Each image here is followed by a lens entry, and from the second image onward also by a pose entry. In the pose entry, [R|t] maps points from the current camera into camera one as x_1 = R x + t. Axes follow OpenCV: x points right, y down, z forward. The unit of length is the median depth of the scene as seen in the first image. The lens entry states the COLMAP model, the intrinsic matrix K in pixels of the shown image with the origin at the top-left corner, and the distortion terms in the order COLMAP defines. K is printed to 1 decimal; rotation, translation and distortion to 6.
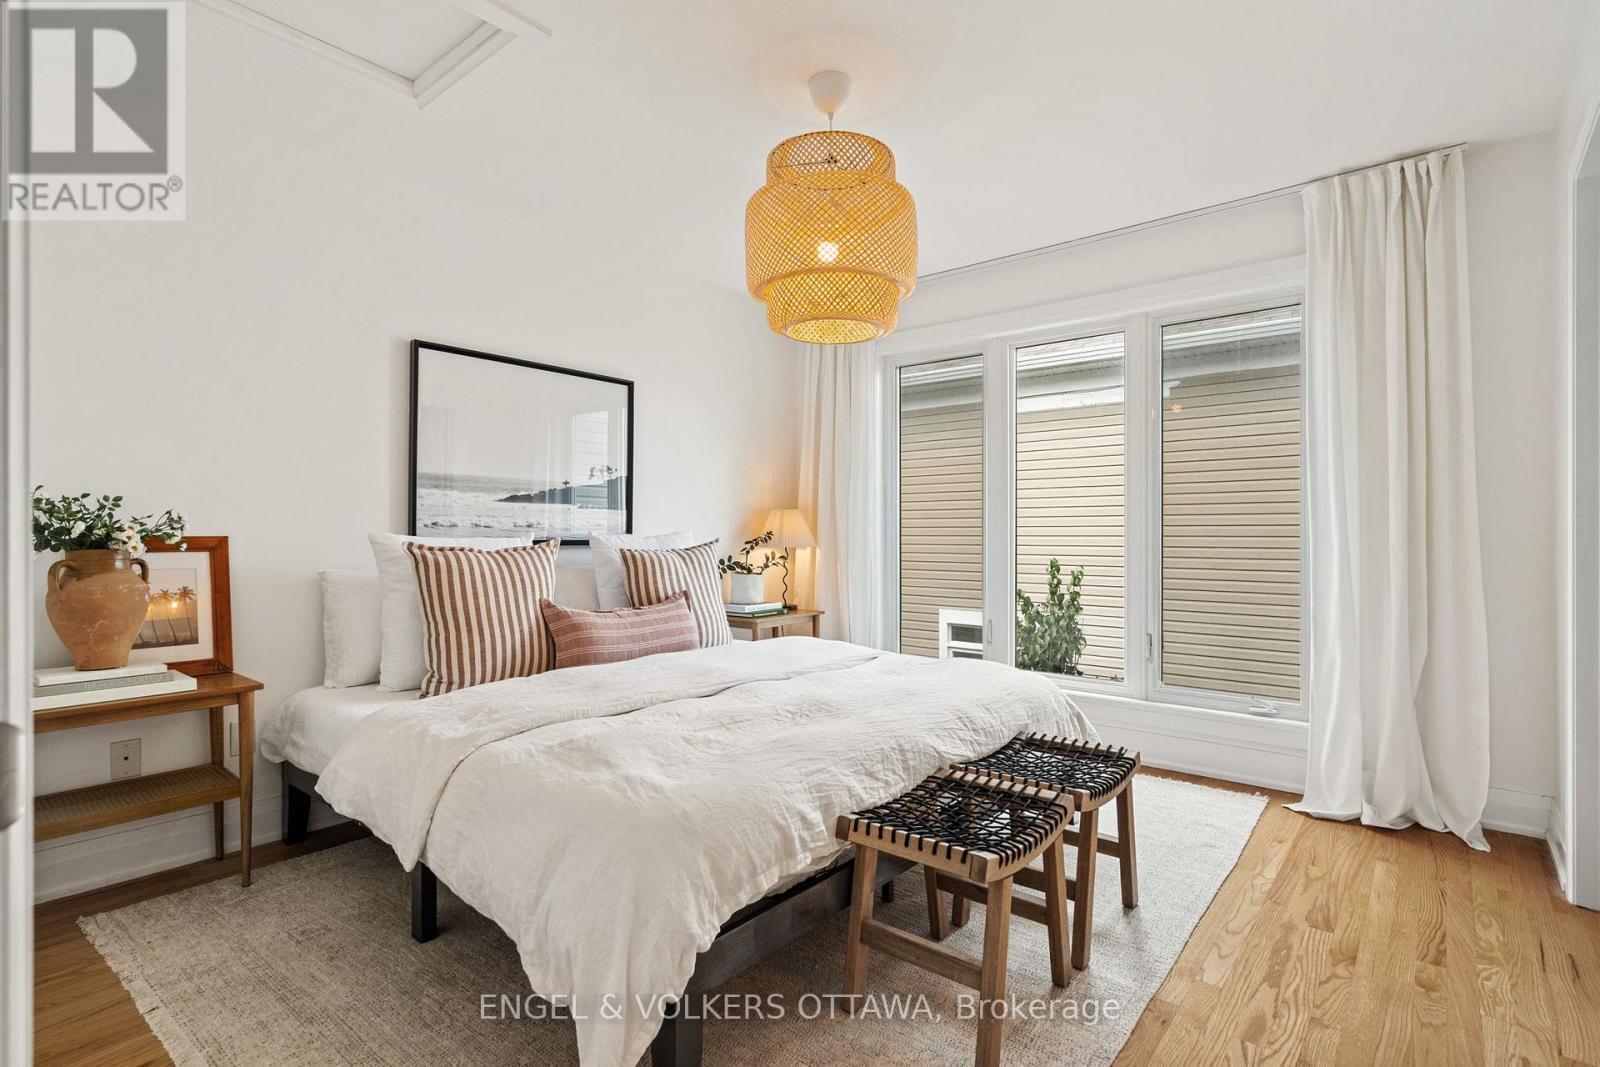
lens RADIAL K [[775.0, 0, 801.6], [0, 775.0, 551.1], [0, 0, 1]] dist [0.001981, 0.000429]
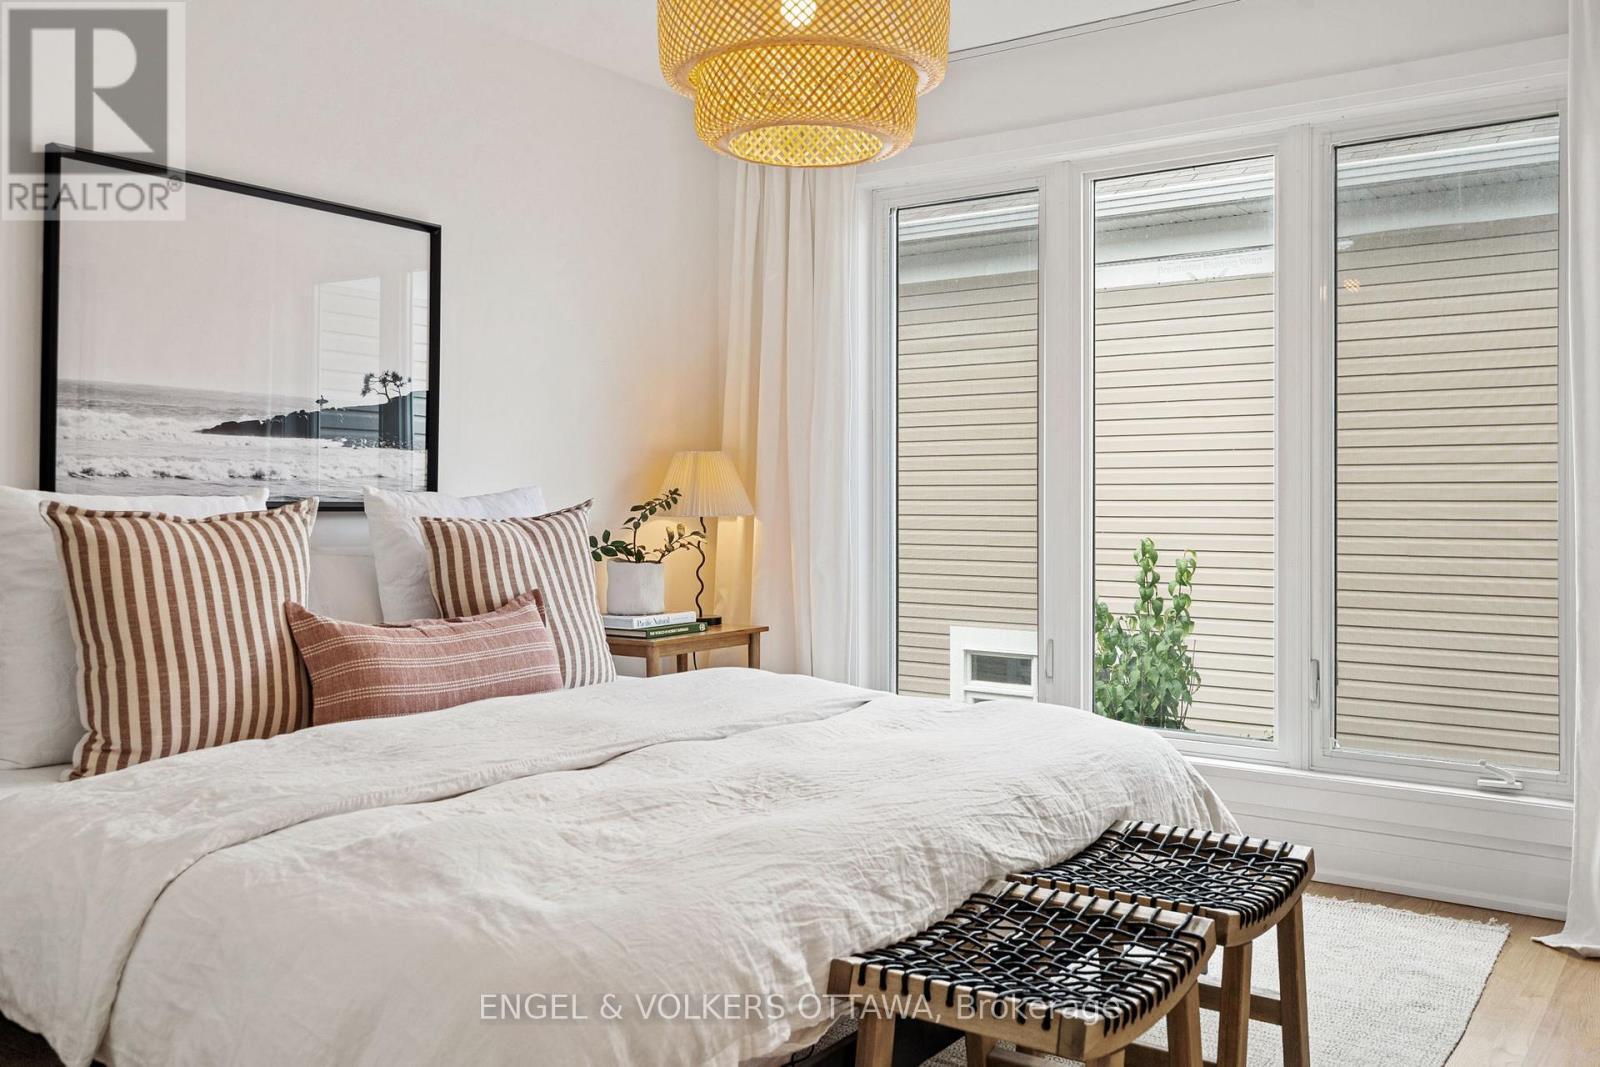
lens RADIAL K [[1354.2, 0, 797.6], [0, 1354.2, 526.1], [0, 0, 1]] dist [0.026828, -0.043164]
pose [[0.997315, 0.000494, 0.073225, -0.036309], [-0.000275, 0.999995, -0.003009, 0.008176], [-0.073226, 0.002981, 0.997311, -0.024398]]
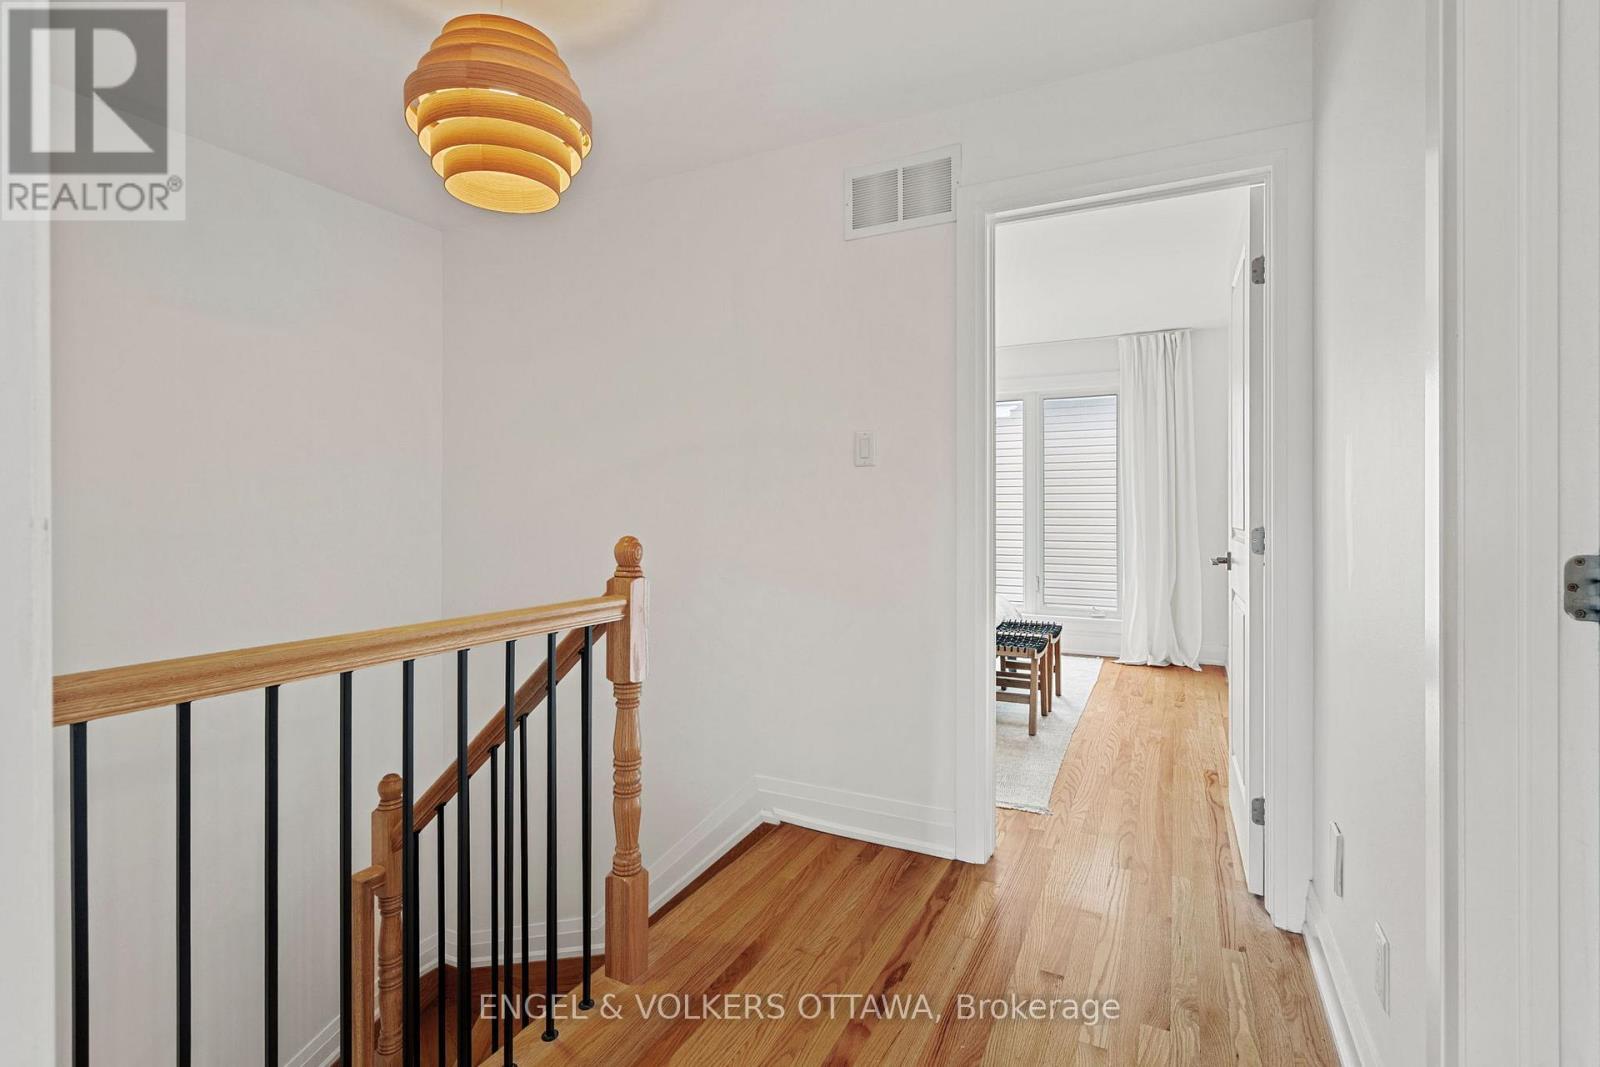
lens RADIAL K [[798.0, 0, 800.0], [0, 798.0, 533.5], [0, 0, 1]] dist [0.002065, 0.000214]
pose [[0.968381, -0.004547, 0.249435, -0.671917], [0.003679, 0.999985, 0.003946, 0.000969], [-0.249449, -0.002903, 0.968384, -0.783464]]
